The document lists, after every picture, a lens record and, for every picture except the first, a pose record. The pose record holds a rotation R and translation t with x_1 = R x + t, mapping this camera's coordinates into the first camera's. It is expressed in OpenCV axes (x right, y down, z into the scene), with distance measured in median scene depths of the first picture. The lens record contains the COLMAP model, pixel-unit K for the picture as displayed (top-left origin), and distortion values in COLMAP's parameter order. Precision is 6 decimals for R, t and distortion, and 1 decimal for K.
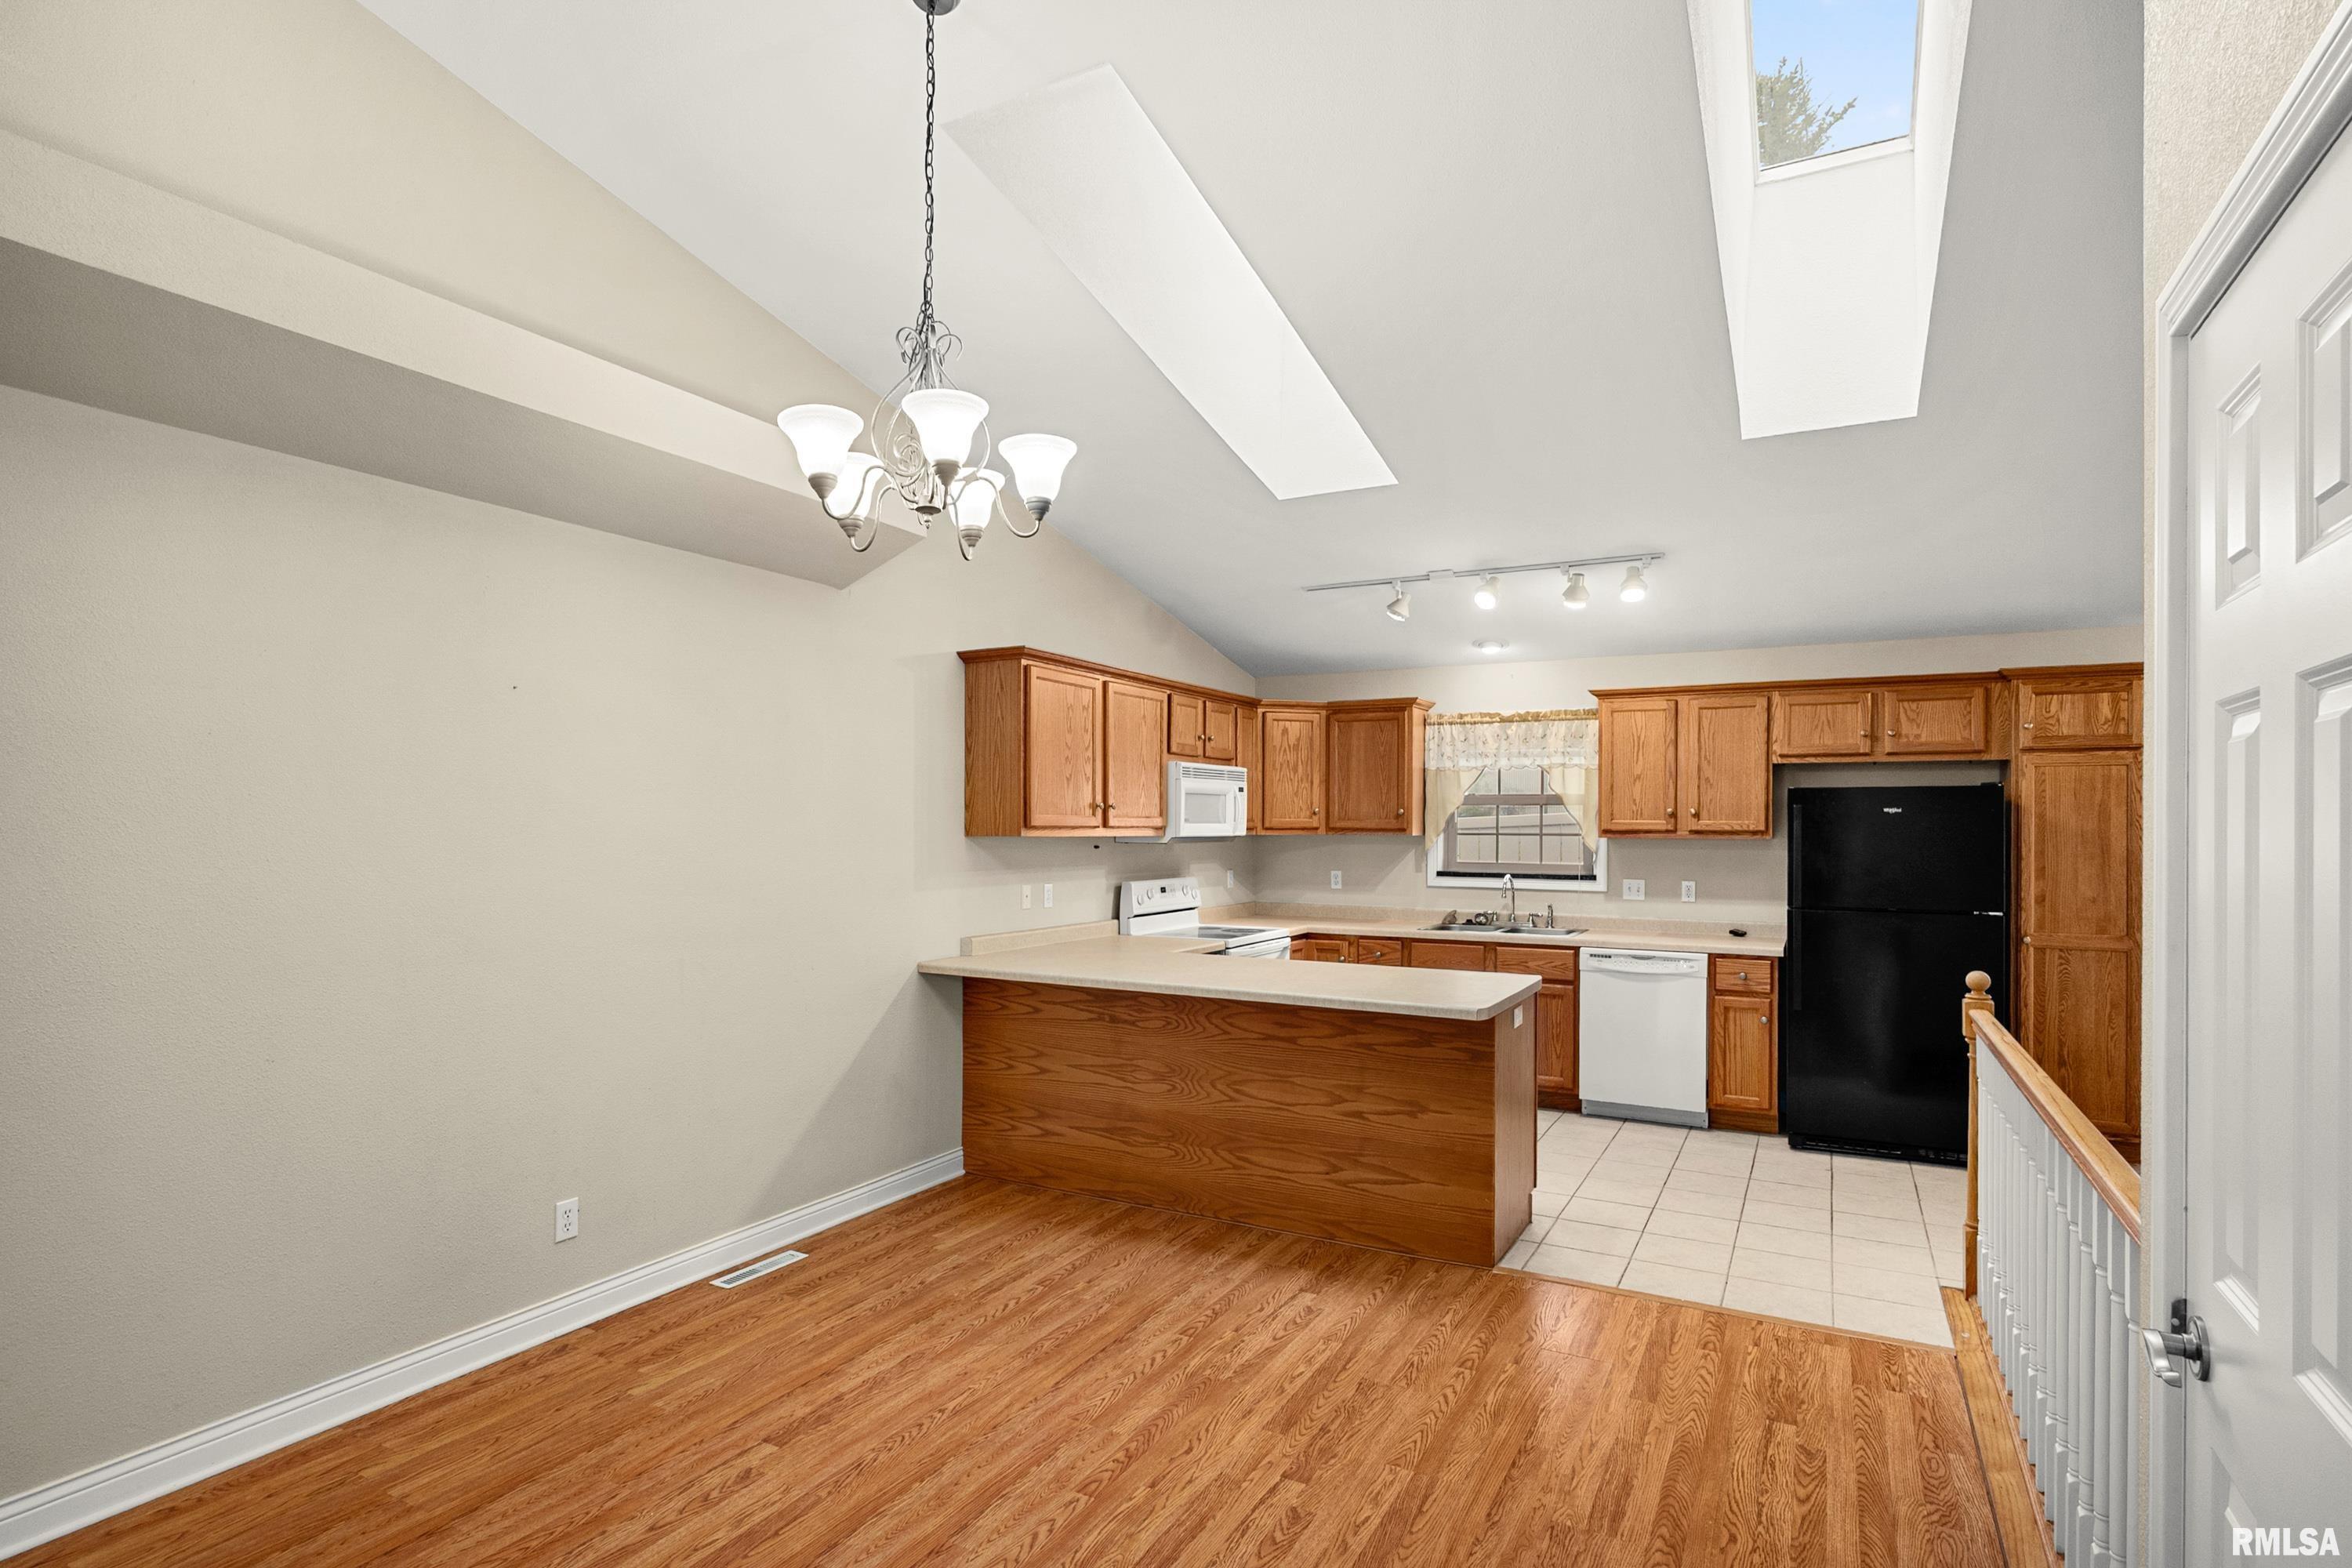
lens RADIAL K [[1180.9, 0, 1201.5], [0, 1180.9, 825.9], [0, 0, 1]] dist [-0.005014, 0.006777]
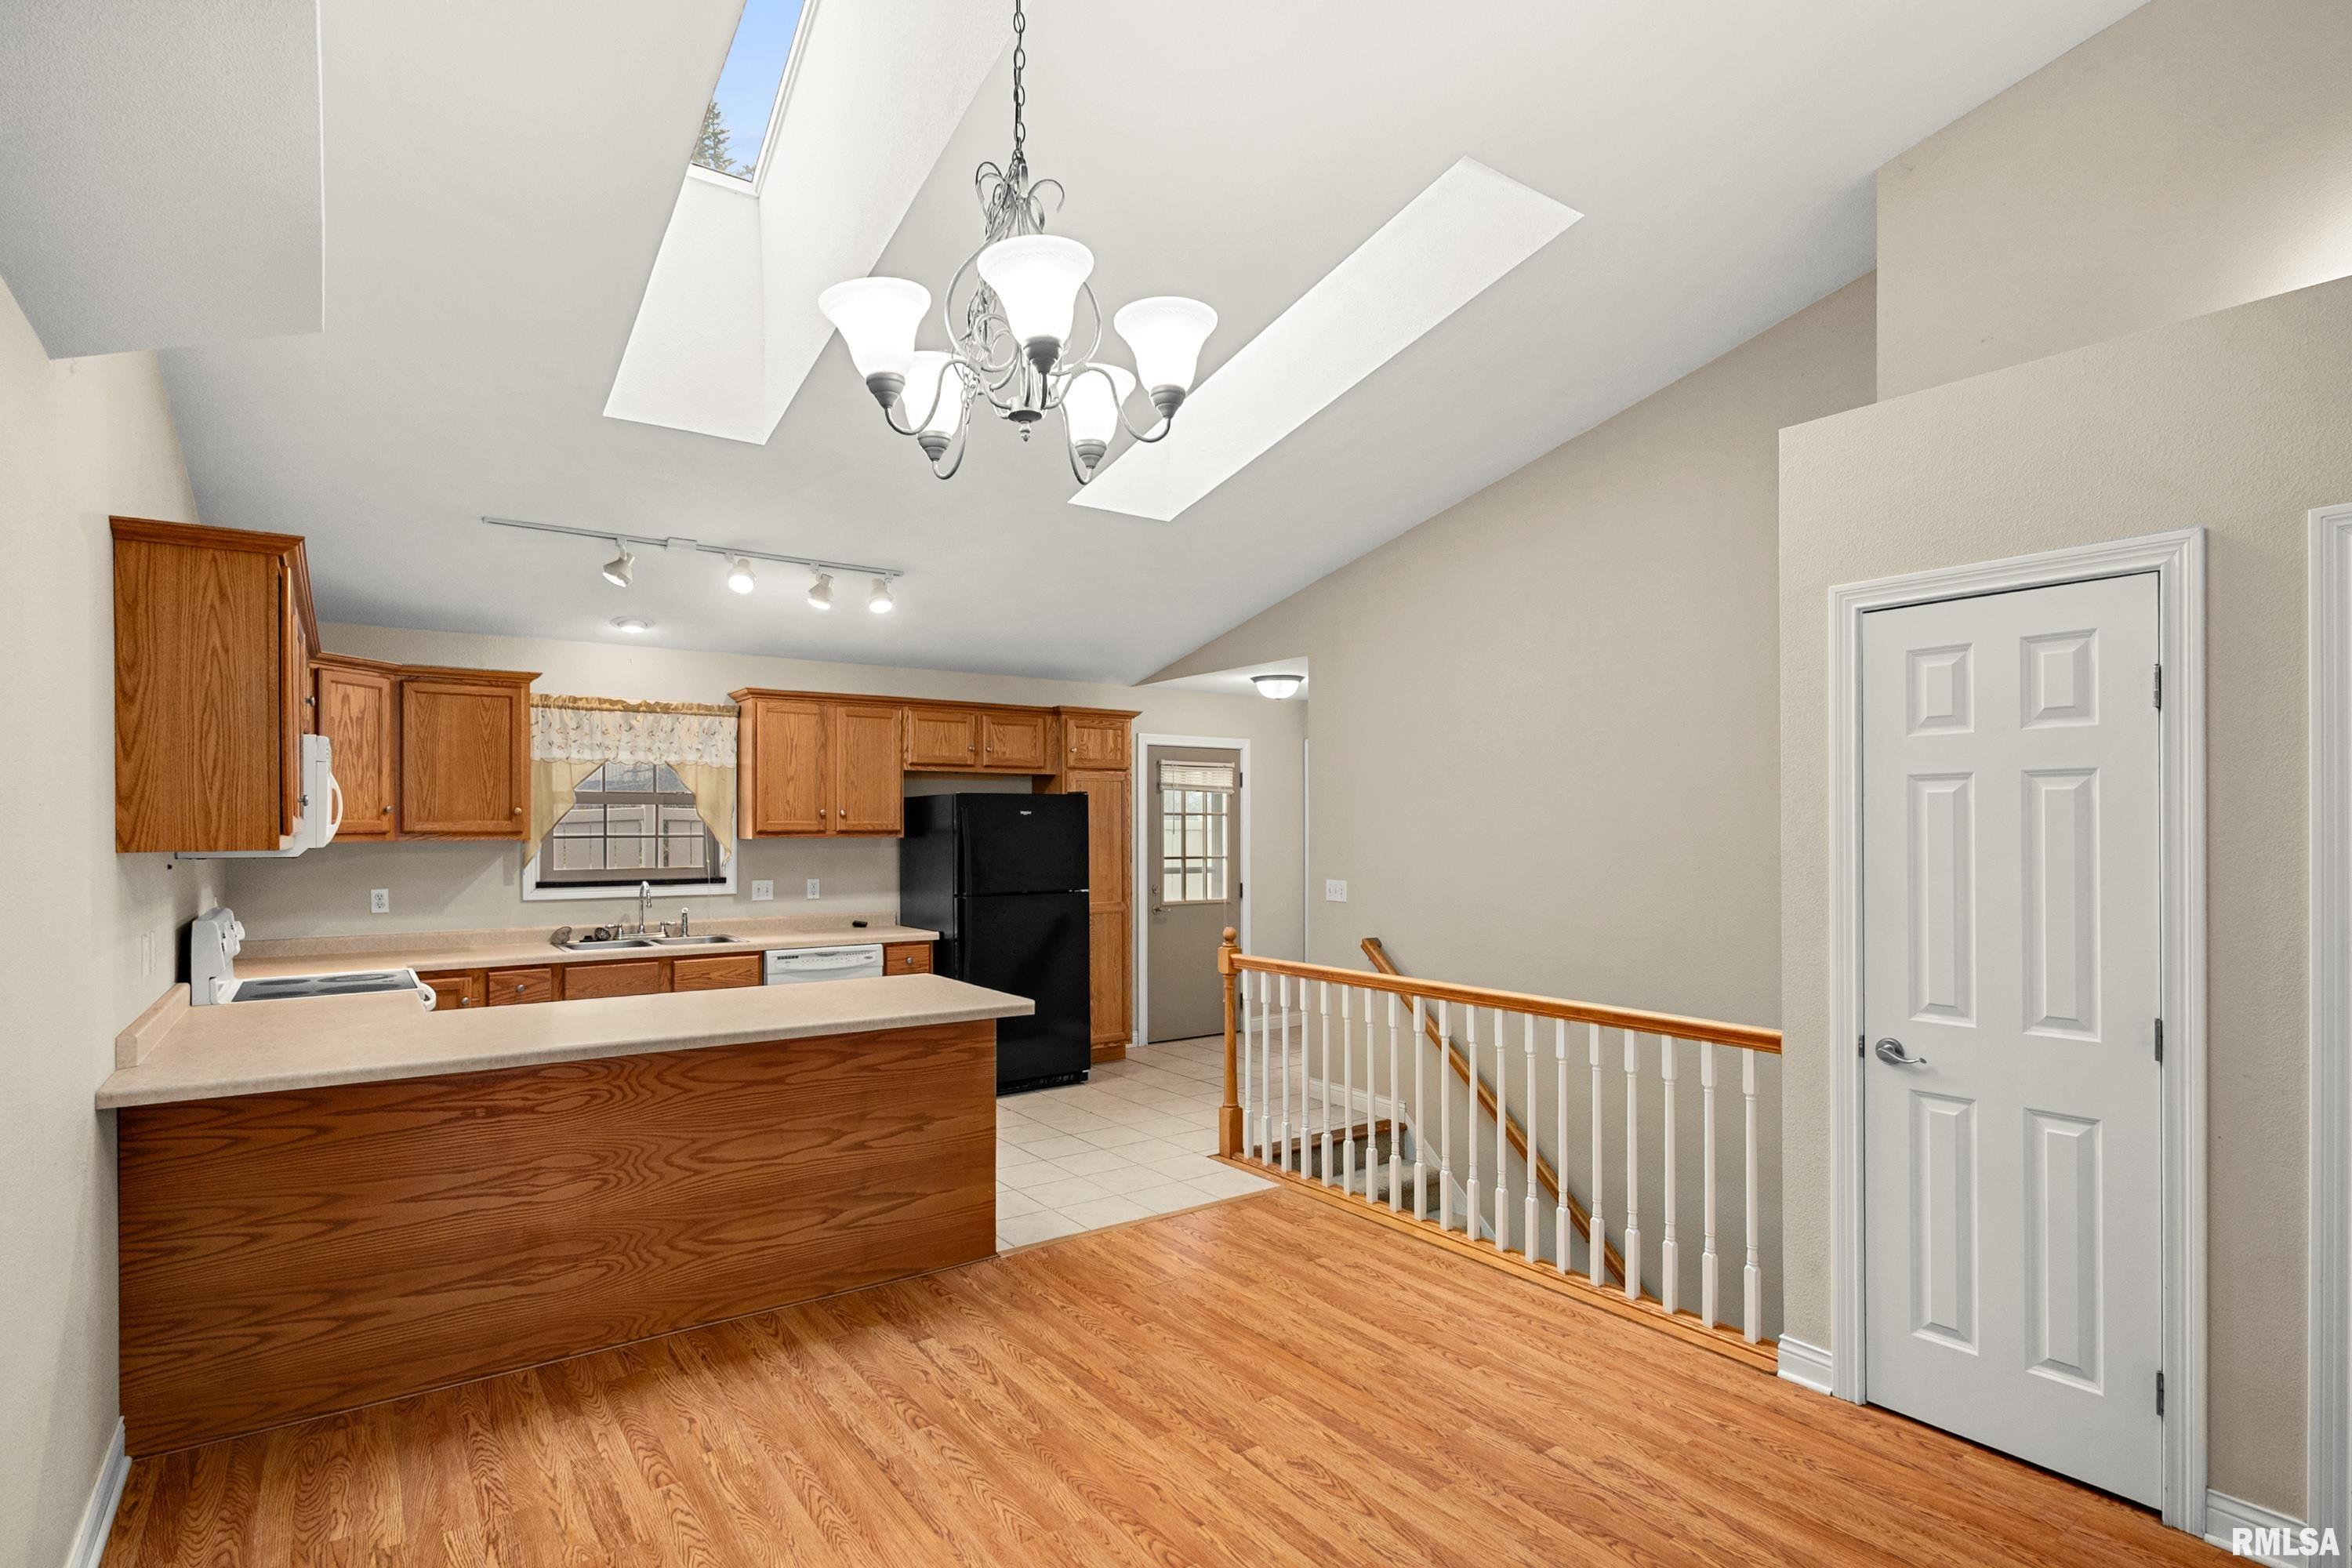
lens RADIAL K [[1180.9, 0, 1178.4], [0, 1180.9, 818.1], [0, 0, 1]] dist [-0.005014, 0.006777]
pose [[0.450343, -0.000355, 0.892855, -0.427479], [0.005275, 0.999984, -0.002263, -0.003374], [-0.892840, 0.005729, 0.450338, 0.277136]]
